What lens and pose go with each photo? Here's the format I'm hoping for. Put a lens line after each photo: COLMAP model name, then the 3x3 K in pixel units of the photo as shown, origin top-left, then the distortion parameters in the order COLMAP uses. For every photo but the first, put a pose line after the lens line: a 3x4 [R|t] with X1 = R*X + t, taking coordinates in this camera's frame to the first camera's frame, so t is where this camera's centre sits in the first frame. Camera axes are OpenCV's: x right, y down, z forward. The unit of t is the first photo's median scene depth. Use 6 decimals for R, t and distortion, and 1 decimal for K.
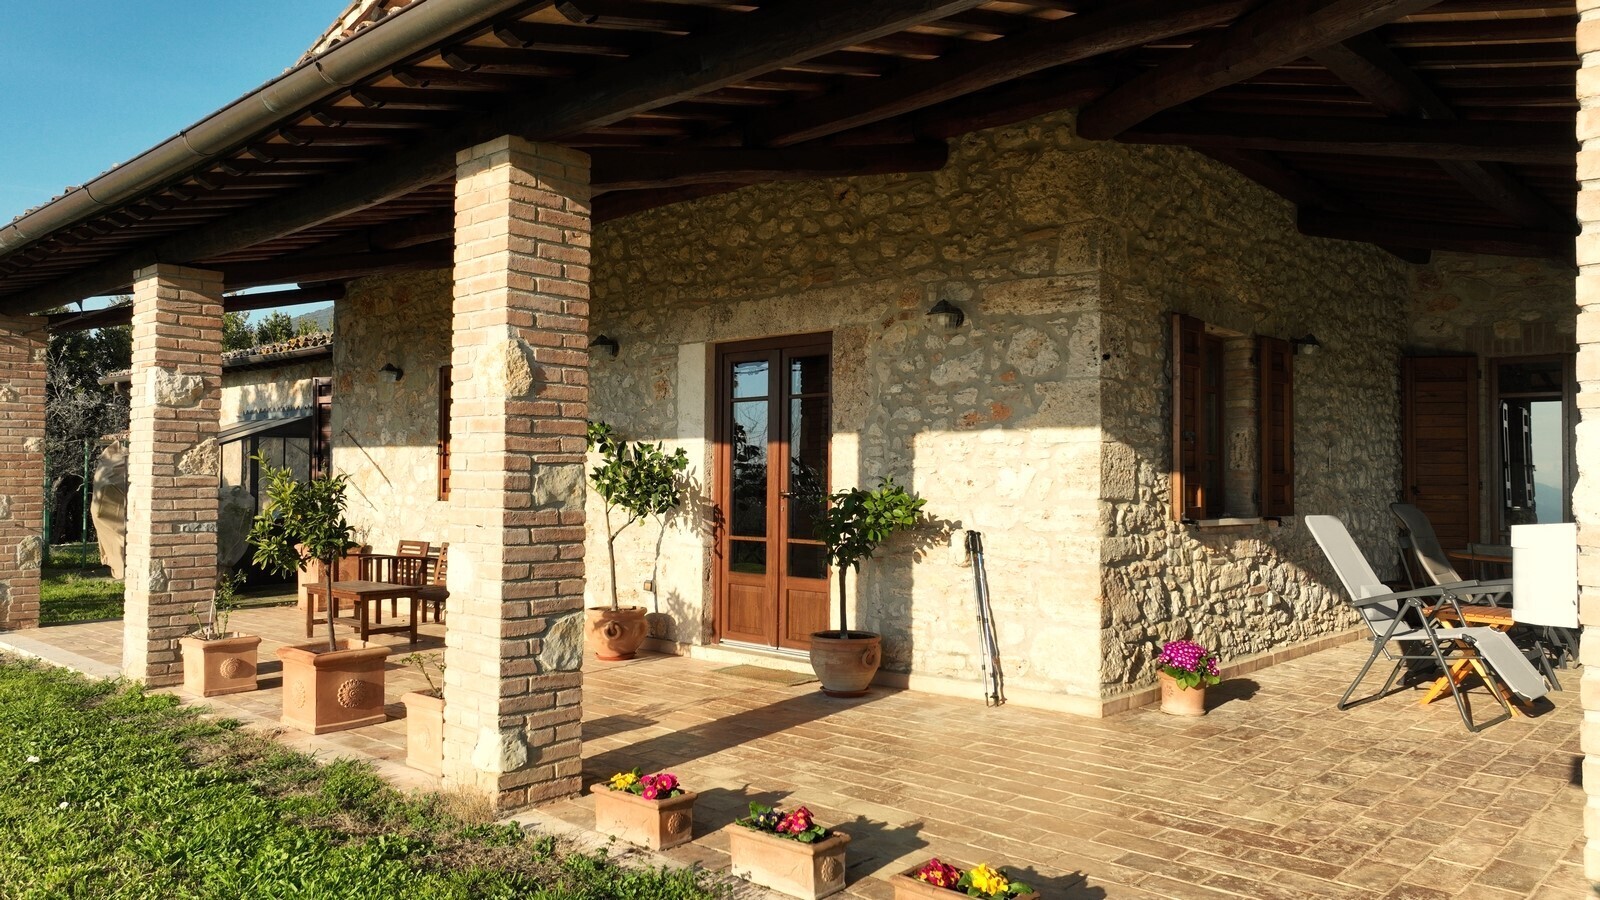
lens RADIAL K [[1120.7, 0, 800.0], [0, 1120.7, 450.0], [0, 0, 1]] dist [0.005070, 0.009358]
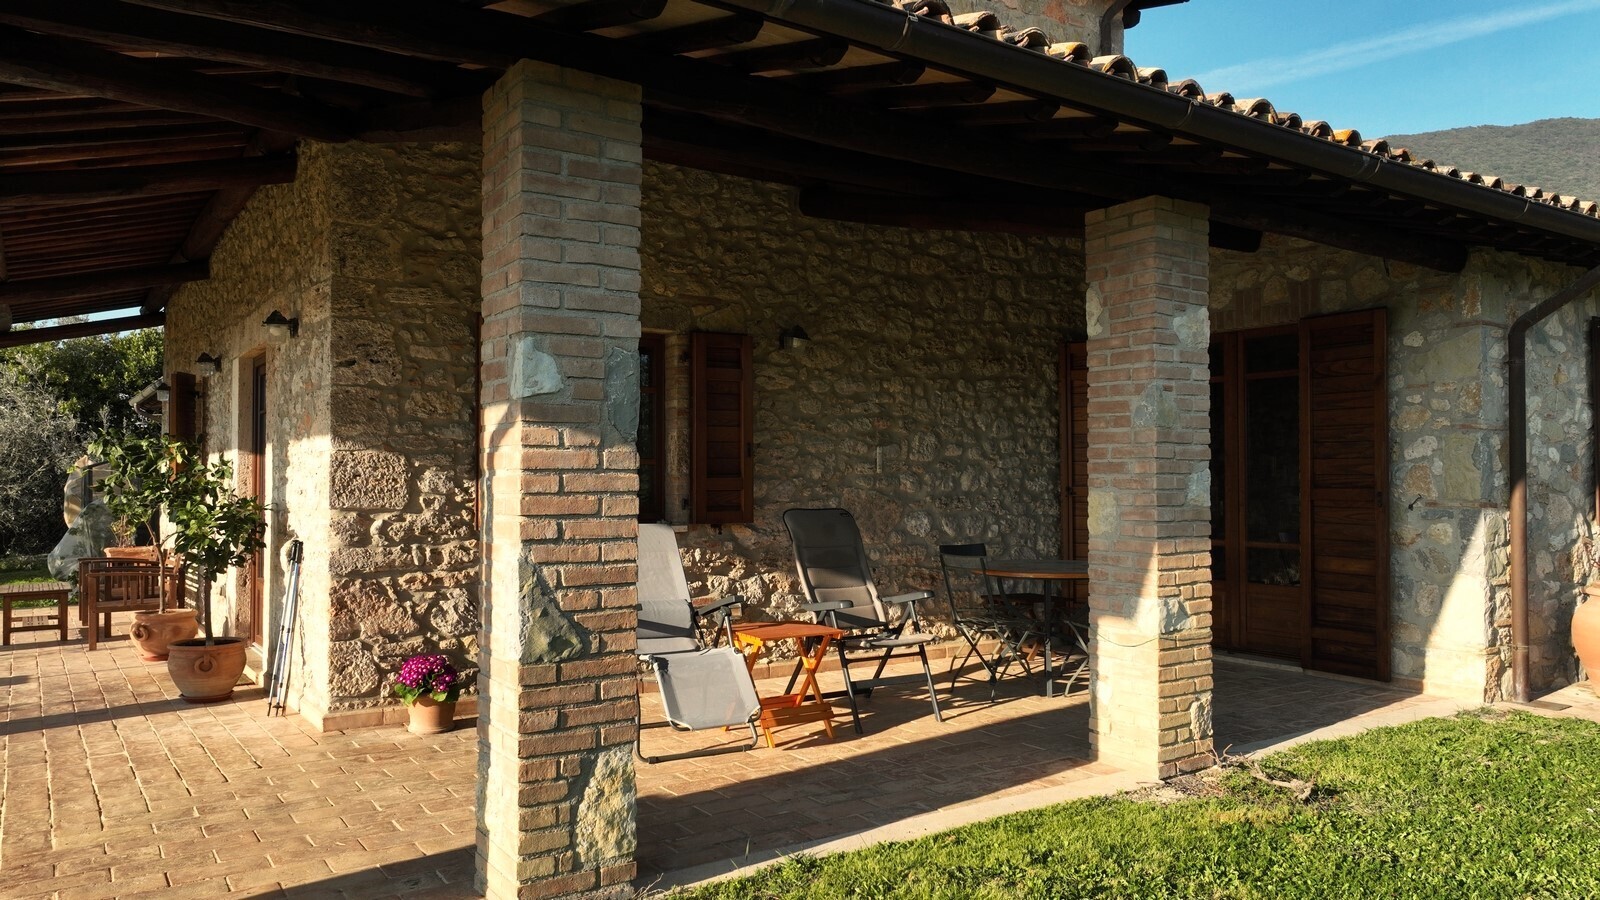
lens RADIAL K [[1120.7, 0, 800.0], [0, 1120.7, 450.0], [0, 0, 1]] dist [0.005070, 0.009358]
pose [[0.974194, -0.016339, -0.225122, 0.827424], [0.016514, 0.999863, -0.001103, 0.000141], [0.225109, -0.002643, 0.974330, 0.127224]]
